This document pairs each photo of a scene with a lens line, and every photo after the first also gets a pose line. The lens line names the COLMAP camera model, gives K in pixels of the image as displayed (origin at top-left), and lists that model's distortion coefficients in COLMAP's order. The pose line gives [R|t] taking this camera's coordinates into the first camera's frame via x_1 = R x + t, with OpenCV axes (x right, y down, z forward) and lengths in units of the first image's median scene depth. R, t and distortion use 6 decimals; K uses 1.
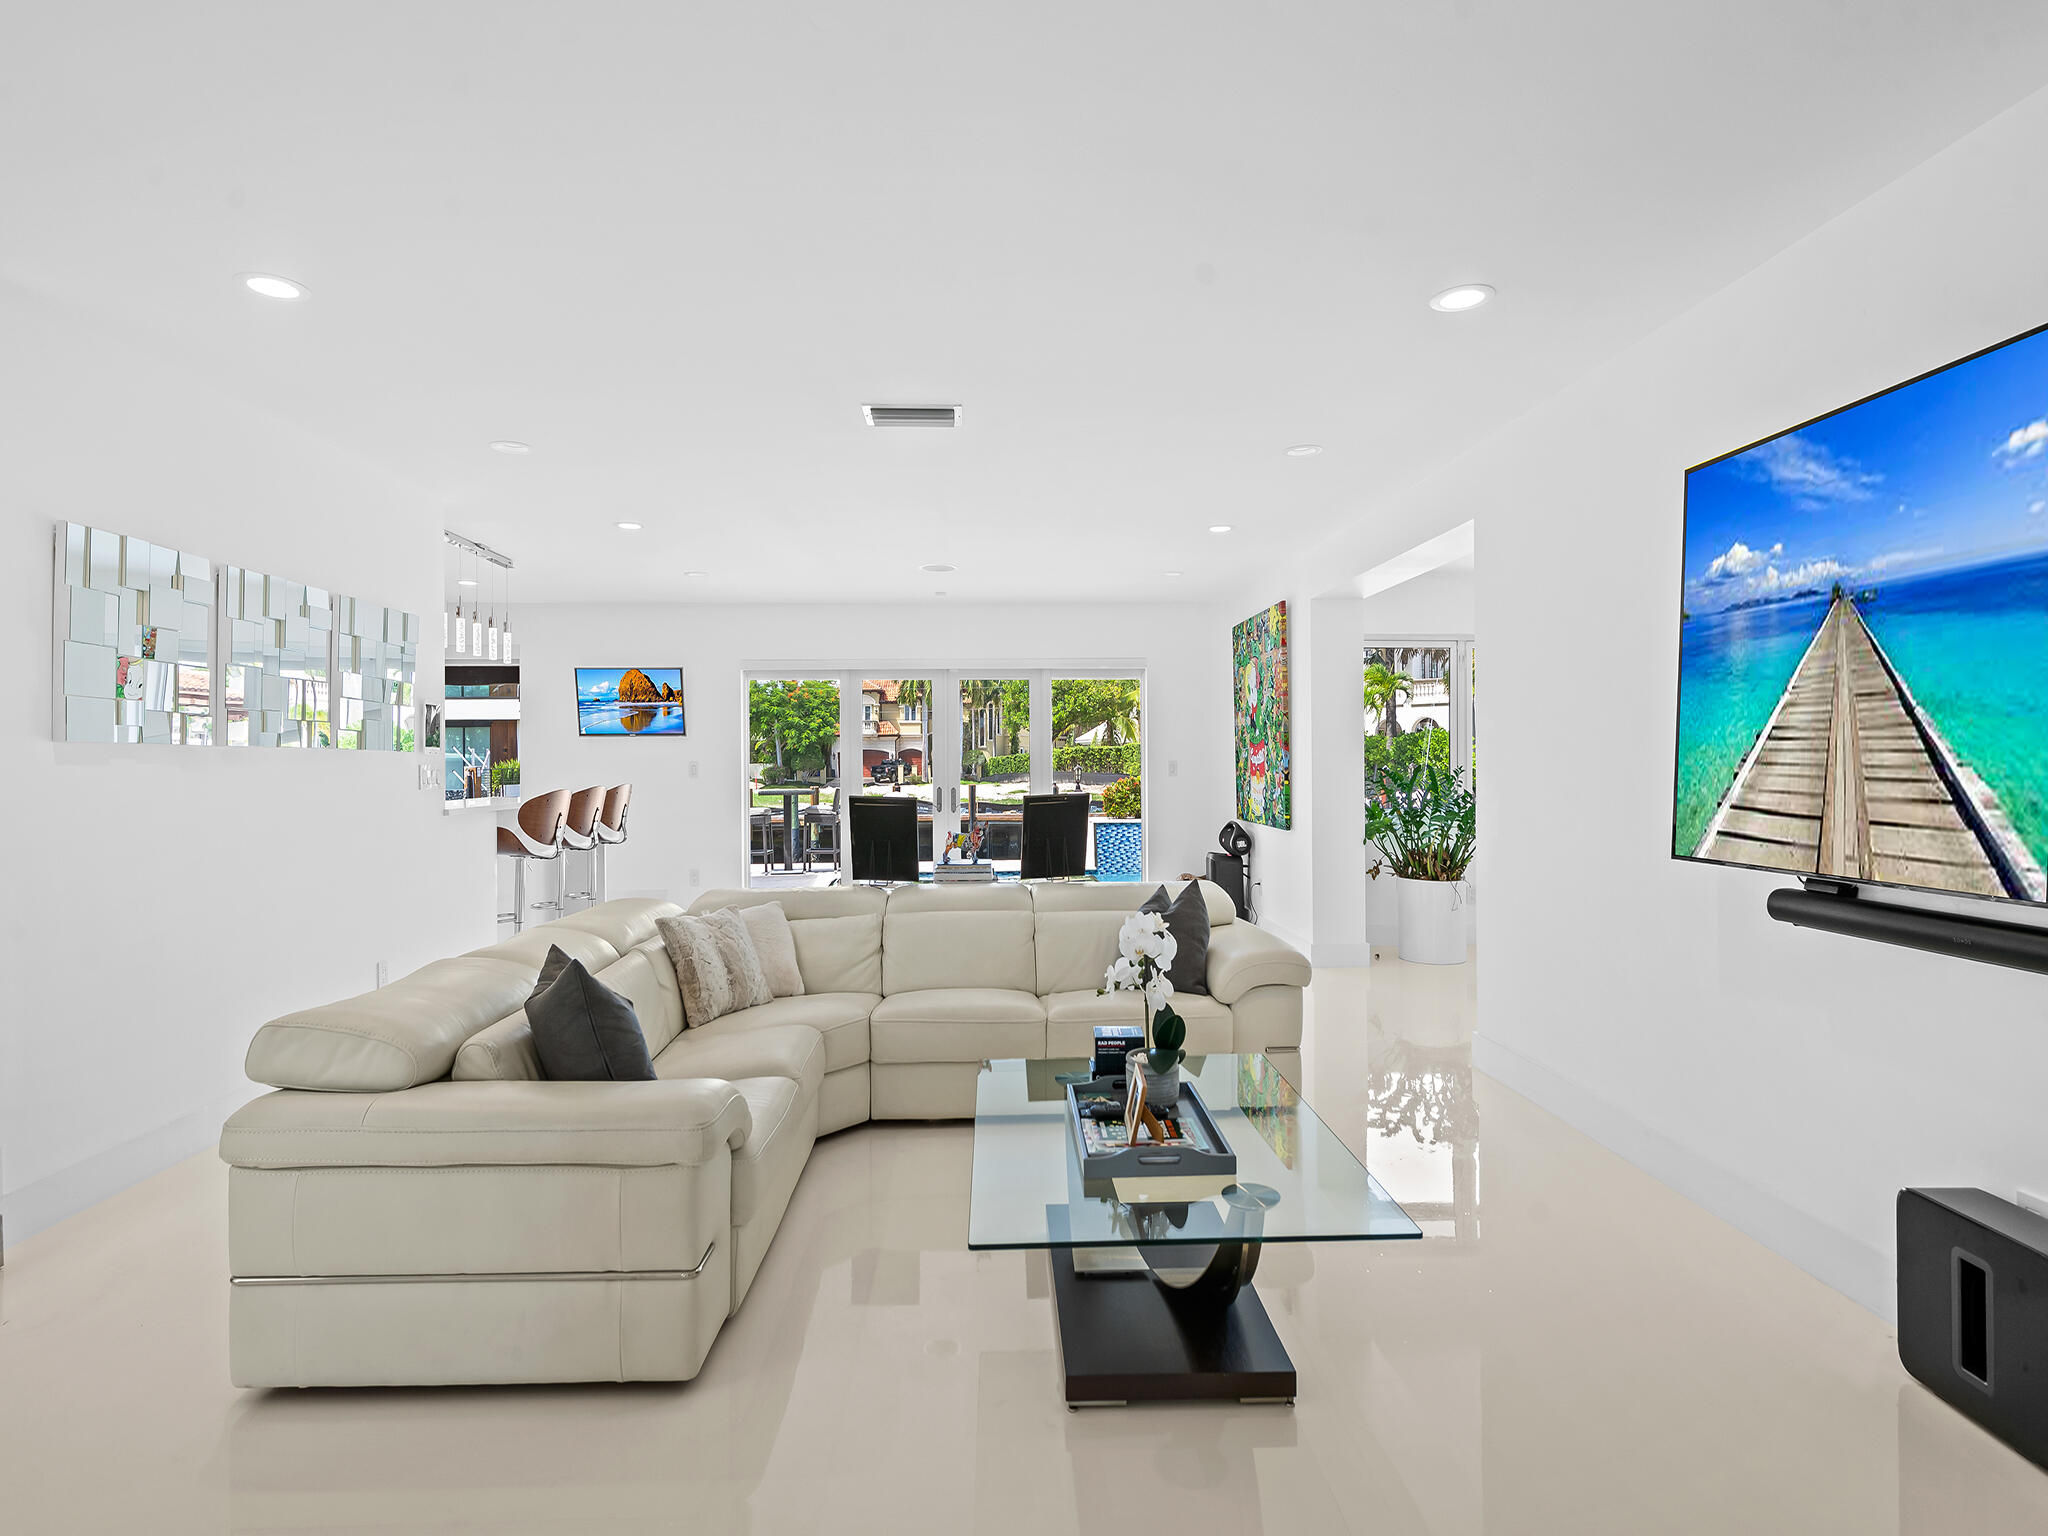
lens RADIAL K [[1049.0, 0, 1020.5], [0, 1049.0, 759.7], [0, 0, 1]] dist [0.015624, -0.000142]
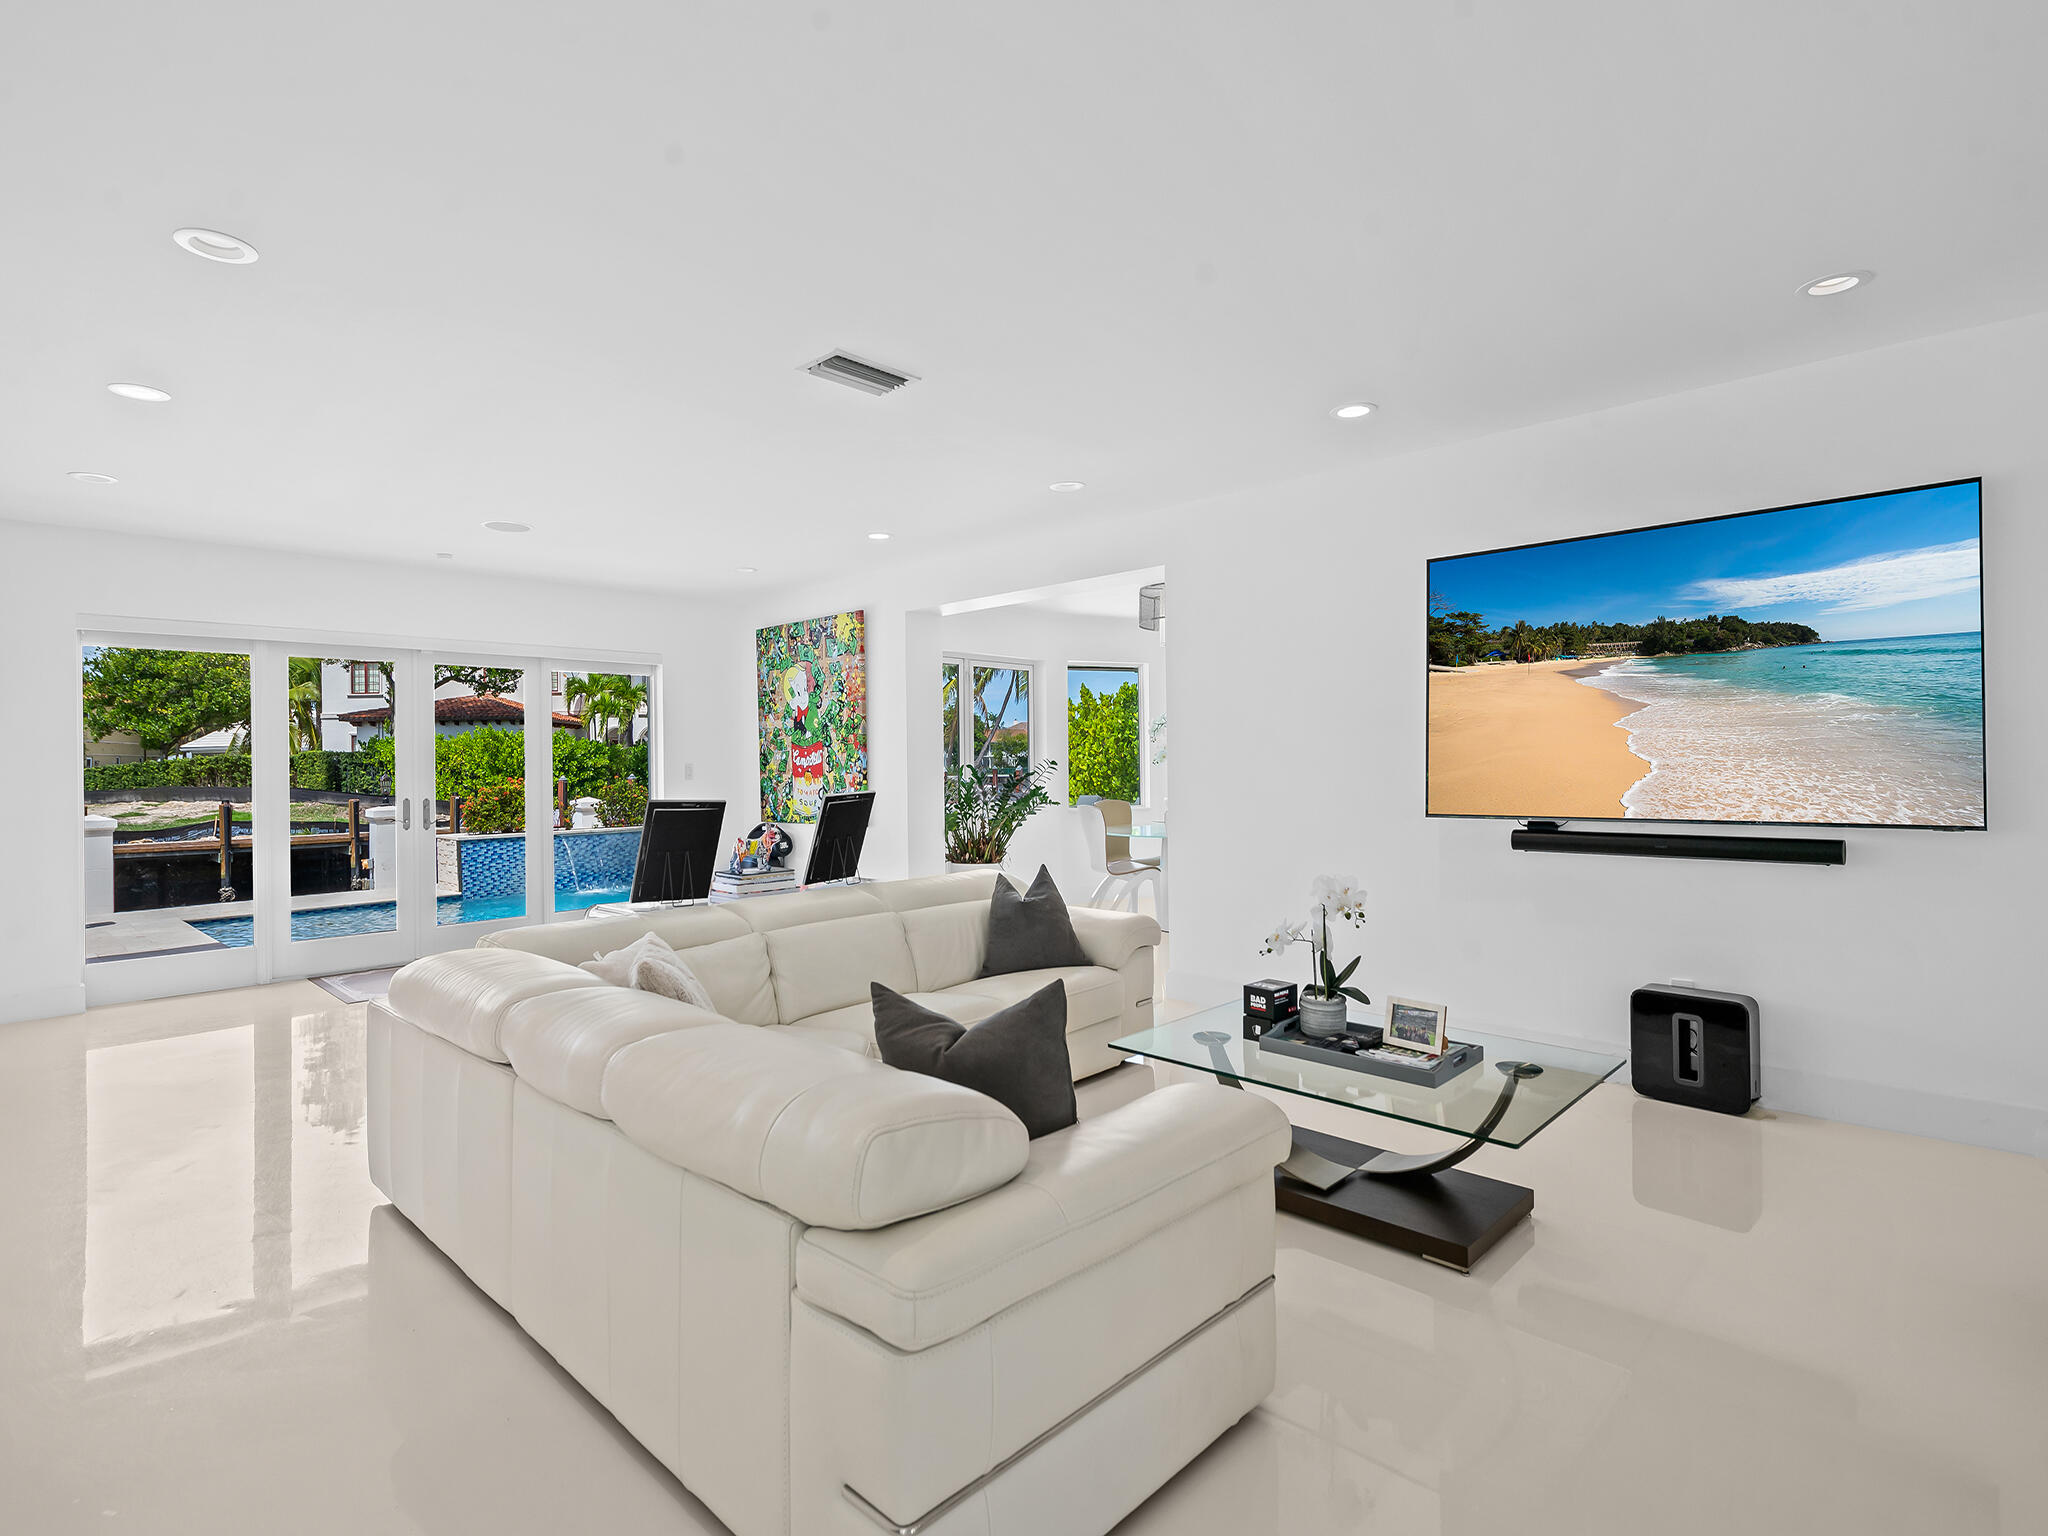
lens RADIAL K [[1021.0, 0, 1021.8], [0, 1021.0, 761.4], [0, 0, 1]] dist [0.002032, -0.000258]
pose [[0.718781, -0.002920, 0.695231, -0.324699], [0.008568, 0.999952, -0.004658, 0.006487], [-0.695184, 0.009304, 0.718771, 0.144008]]
